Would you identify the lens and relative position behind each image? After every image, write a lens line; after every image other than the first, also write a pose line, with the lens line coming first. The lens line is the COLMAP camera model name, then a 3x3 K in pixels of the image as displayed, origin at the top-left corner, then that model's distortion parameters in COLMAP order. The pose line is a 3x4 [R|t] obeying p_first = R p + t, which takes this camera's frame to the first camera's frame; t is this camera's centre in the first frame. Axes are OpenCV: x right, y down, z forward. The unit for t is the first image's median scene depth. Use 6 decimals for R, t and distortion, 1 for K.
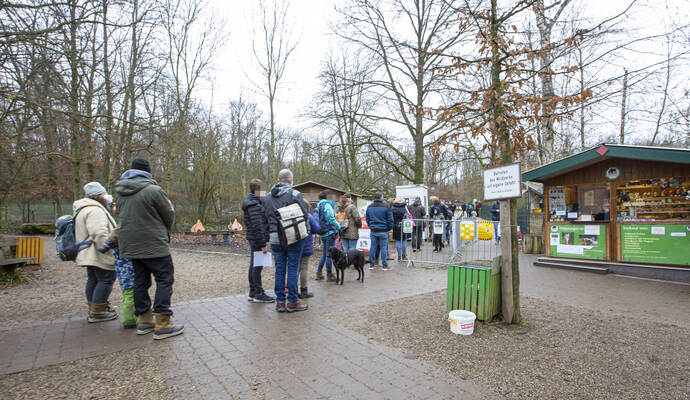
lens RADIAL K [[313.3, 0, 345.0], [0, 313.3, 200.0], [0, 0, 1]] dist [-0.002612, -0.000276]
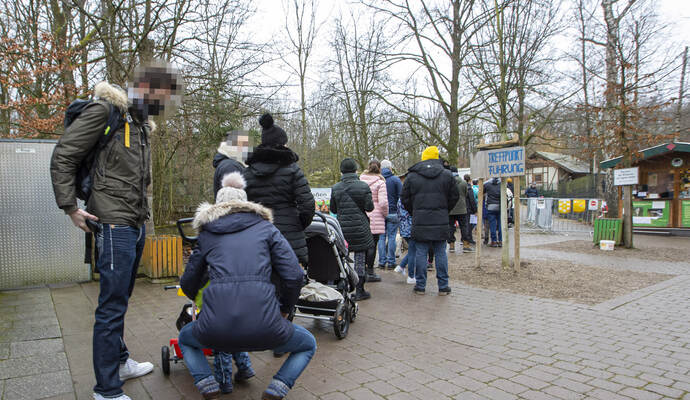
lens RADIAL K [[332.2, 0, 345.0], [0, 332.2, 200.0], [0, 0, 1]] dist [0.002457, 0.000253]
pose [[0.998803, -0.003783, -0.048770, -0.235699], [0.006707, 0.998179, 0.059940, -0.009765], [0.048455, -0.060195, 0.997010, -0.237506]]
